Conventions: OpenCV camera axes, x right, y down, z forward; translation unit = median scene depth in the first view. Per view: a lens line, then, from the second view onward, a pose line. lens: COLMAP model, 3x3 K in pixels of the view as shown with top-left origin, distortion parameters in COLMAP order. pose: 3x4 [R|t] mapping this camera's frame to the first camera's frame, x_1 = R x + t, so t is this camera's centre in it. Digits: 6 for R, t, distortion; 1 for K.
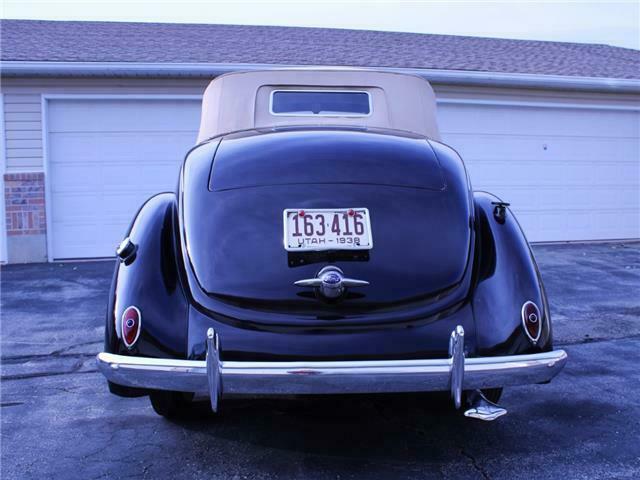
lens RADIAL K [[574.8, 0, 314.4], [0, 574.8, 253.5], [0, 0, 1]] dist [-0.089245, 0.060226]
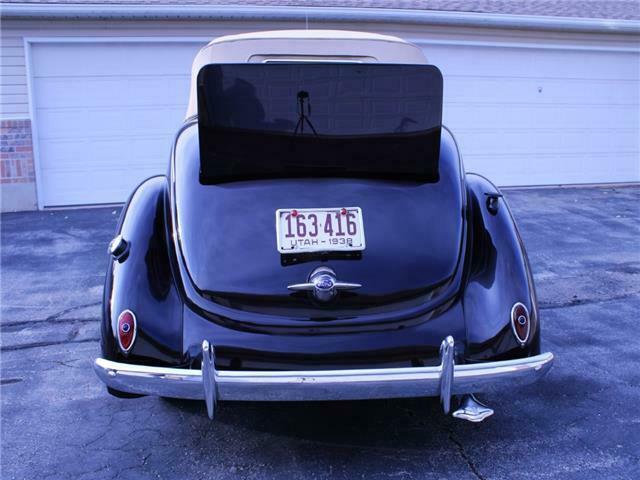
lens RADIAL K [[574.8, 0, 313.0], [0, 574.8, 239.5], [0, 0, 1]] dist [-0.089245, 0.060226]
pose [[0.999925, -0.002912, 0.011892, -0.001355], [0.001760, 0.995398, 0.095812, -0.104652], [-0.012117, -0.095784, 0.995328, 0.002960]]
